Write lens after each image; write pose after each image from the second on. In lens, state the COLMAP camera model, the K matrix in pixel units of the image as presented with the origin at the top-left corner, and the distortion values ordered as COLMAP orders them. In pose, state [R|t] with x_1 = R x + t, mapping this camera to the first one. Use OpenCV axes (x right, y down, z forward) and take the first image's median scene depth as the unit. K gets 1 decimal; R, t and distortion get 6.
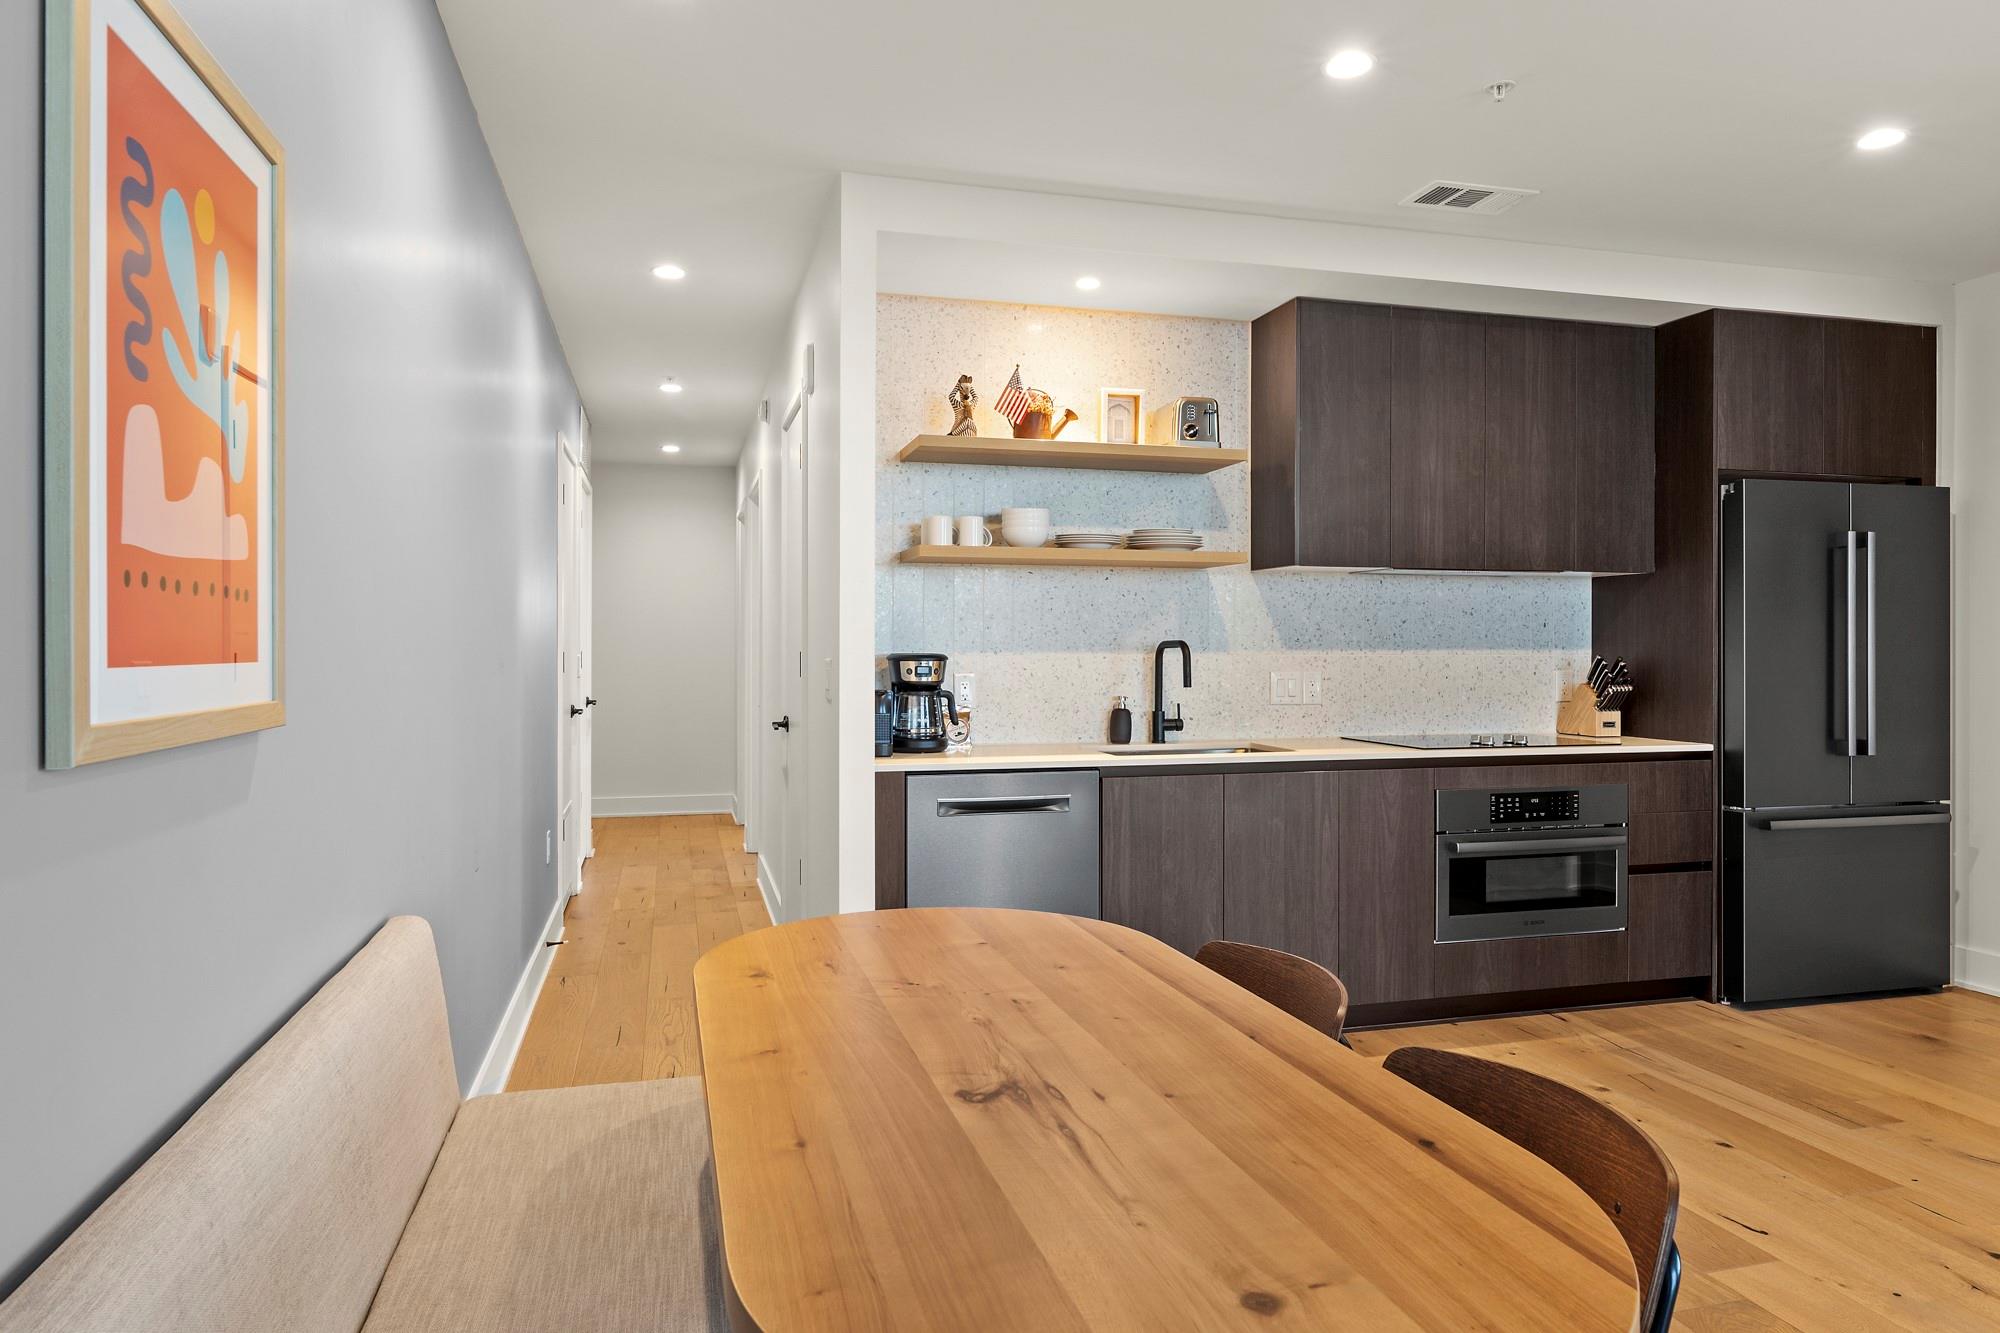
lens RADIAL K [[1240.4, 0, 1010.5], [0, 1240.4, 642.1], [0, 0, 1]] dist [0.002696, 0.002973]
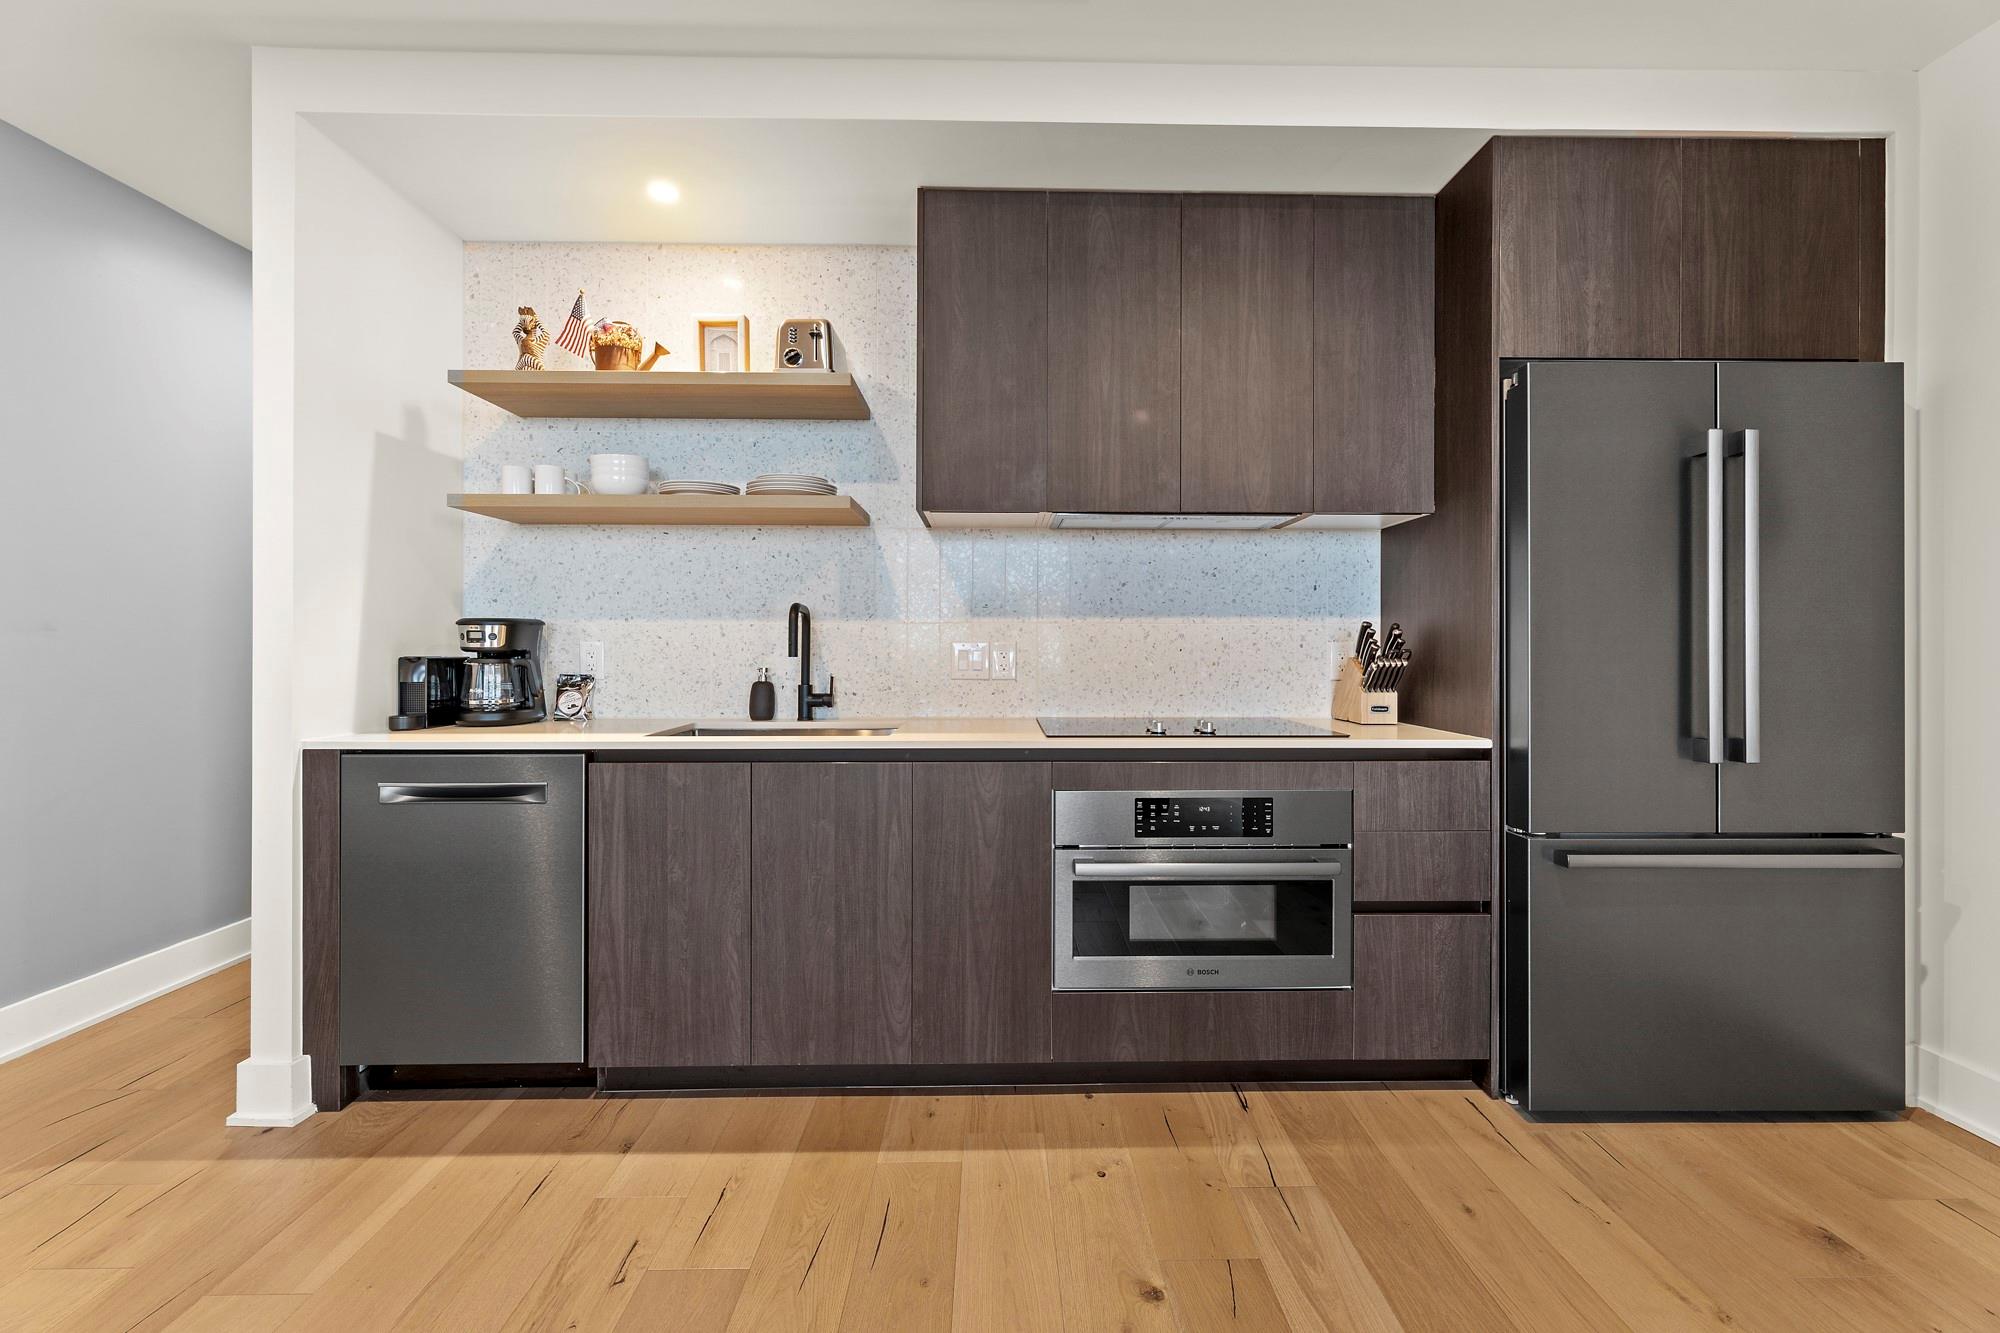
lens RADIAL K [[810.2, 0, 1008.4], [0, 810.2, 644.1], [0, 0, 1]] dist [0.000391, 0.000544]
pose [[0.969247, -0.000813, -0.246088, 0.415289], [0.000767, 1.000000, -0.000284, 0.027228], [0.246089, 0.000086, 0.969247, 0.481491]]
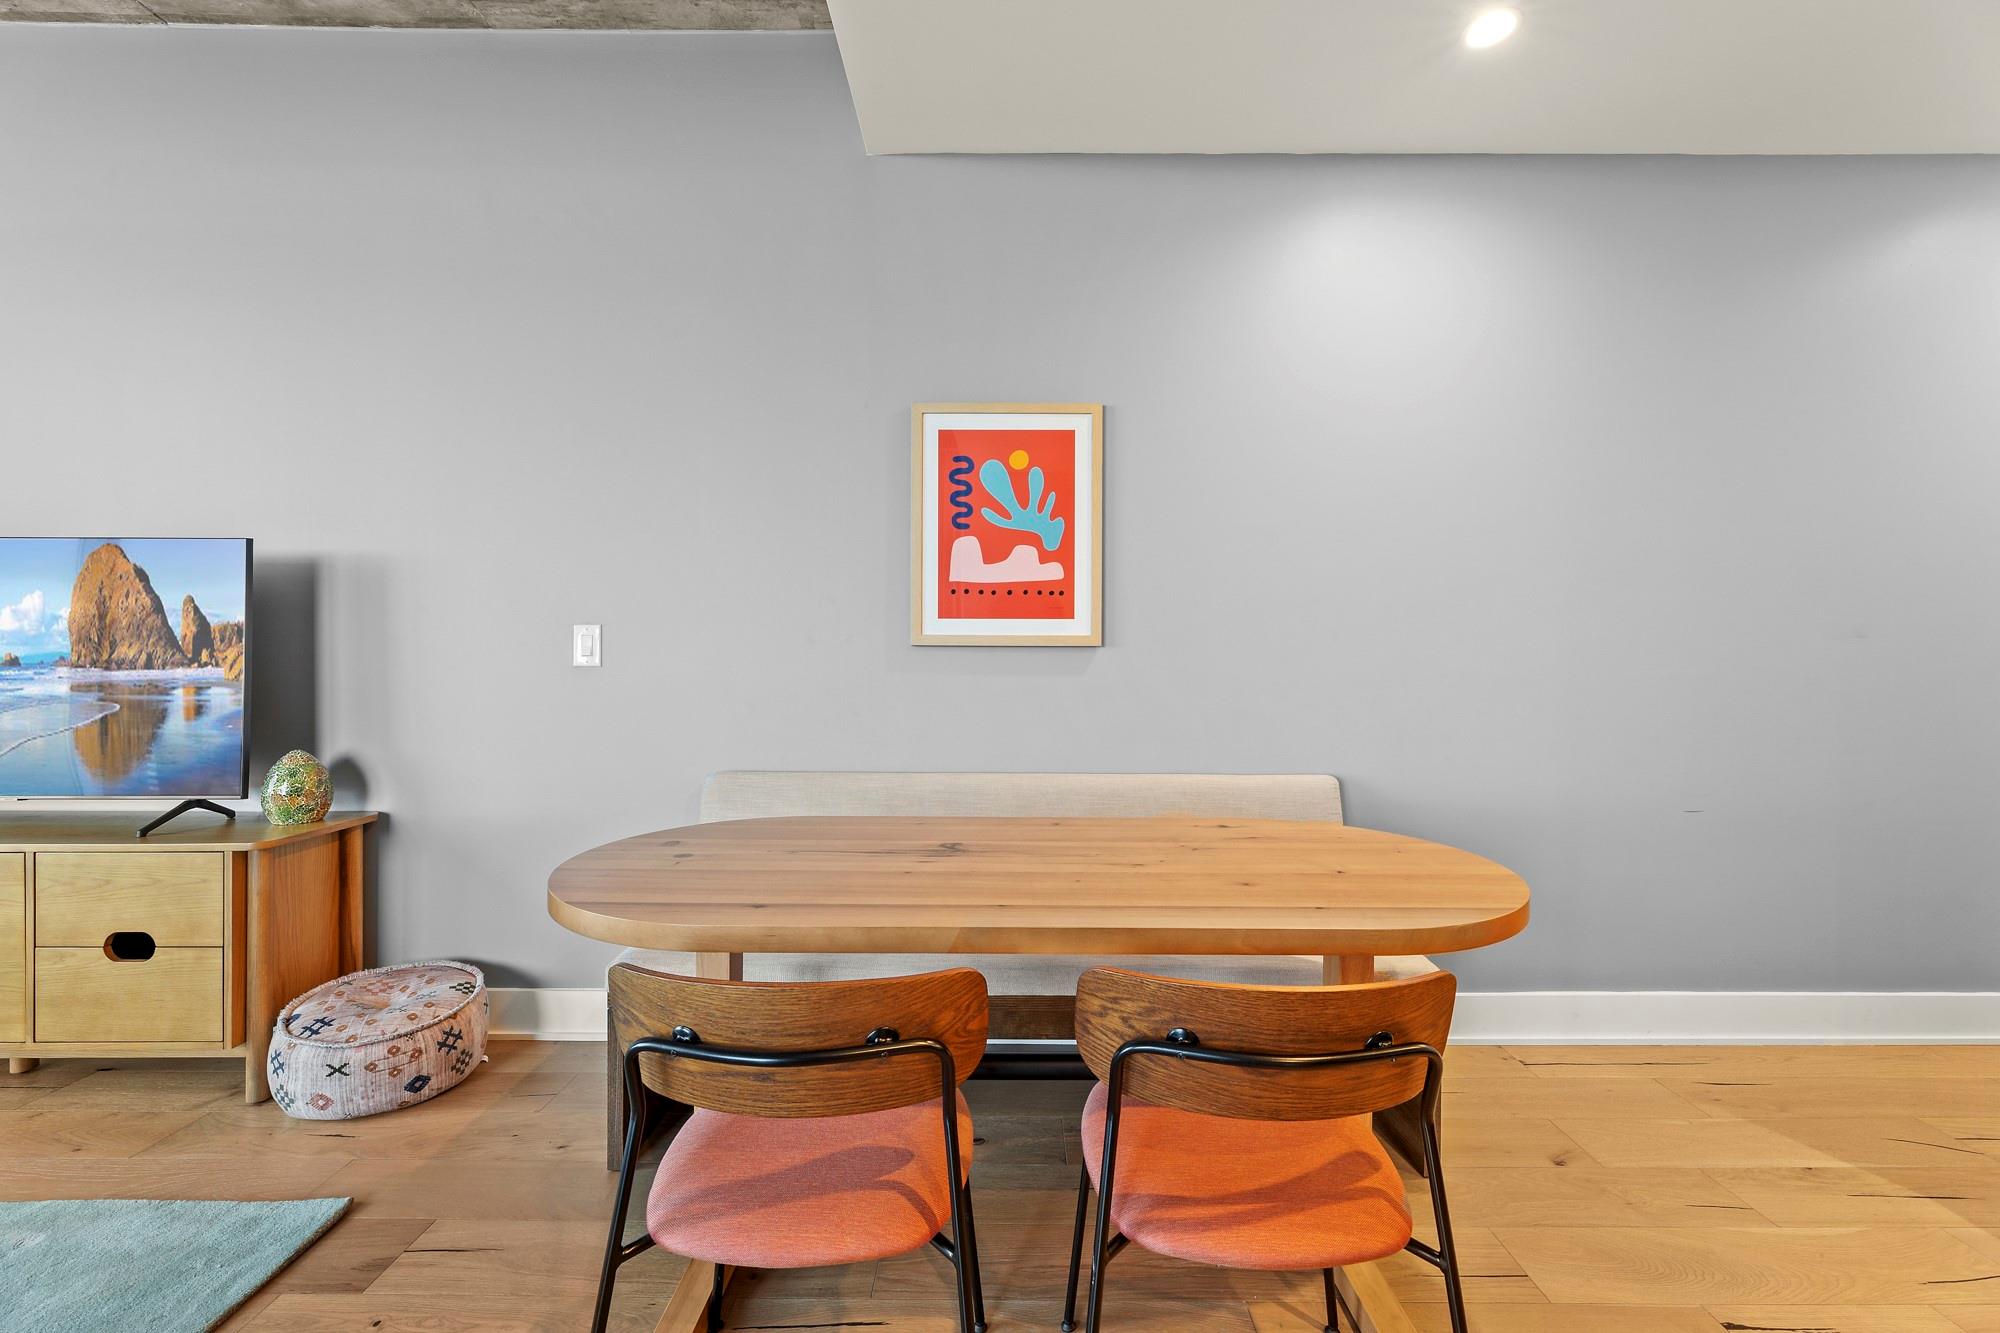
lens RADIAL K [[810.2, 0, 1010.6], [0, 810.2, 660.3], [0, 0, 1]] dist [0.000391, 0.000544]
pose [[-0.265483, 0.006735, -0.964092, 0.339022], [-0.000721, 0.999974, 0.007184, 0.029766], [0.964115, 0.002603, -0.265471, 0.441787]]
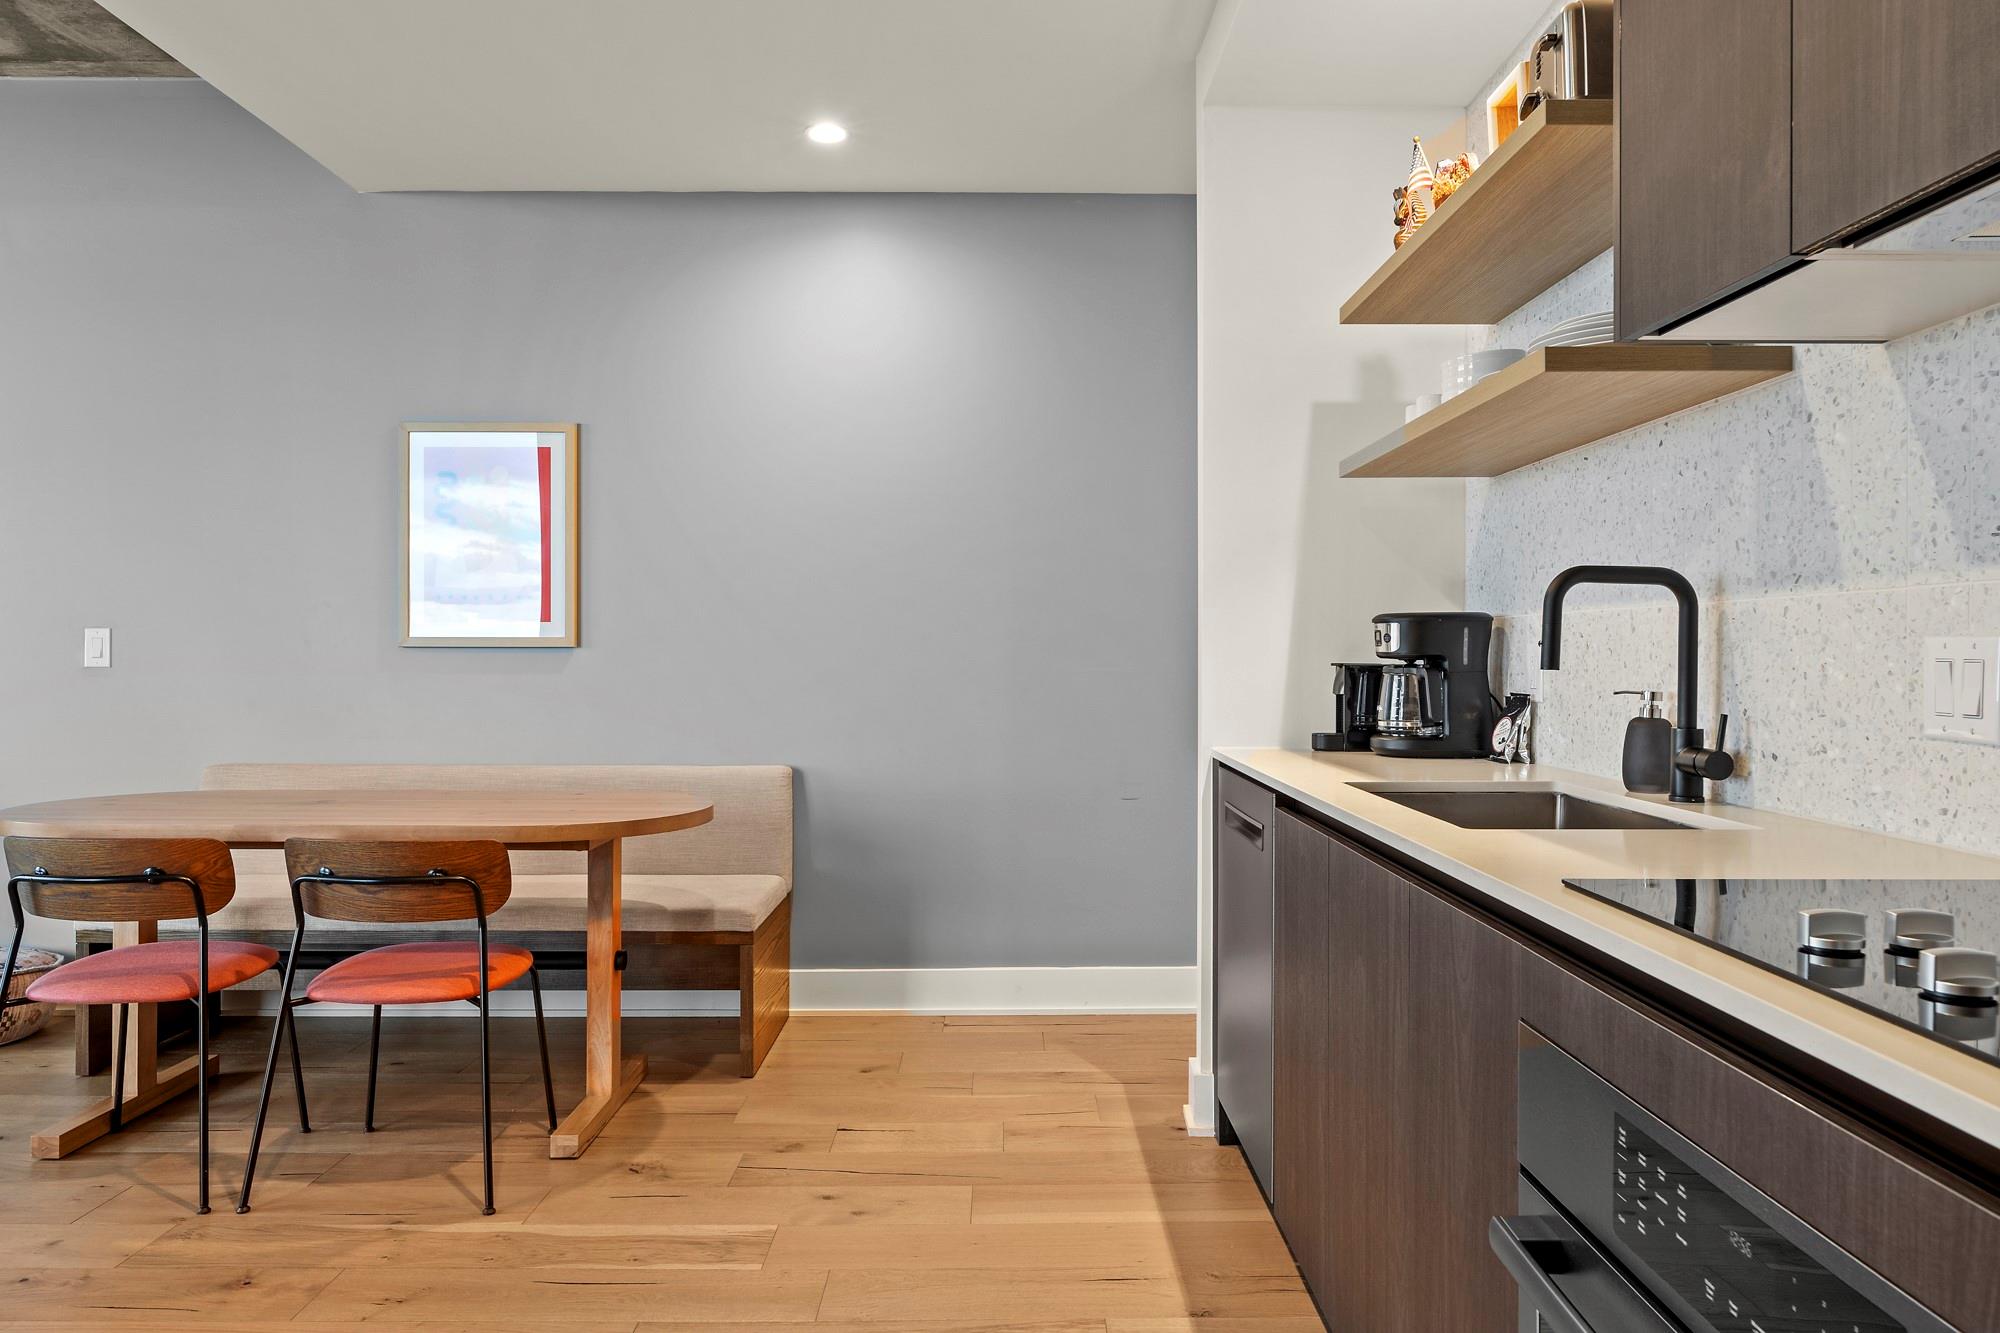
lens RADIAL K [[1306.8, 0, 1021.4], [0, 1306.8, 656.8], [0, 0, 1]] dist [-0.010216, 0.003406]
pose [[-0.249335, 0.002108, -0.968415, 0.636771], [0.001278, 0.999997, 0.001848, 0.029912], [0.968416, -0.000777, -0.249337, 0.910548]]
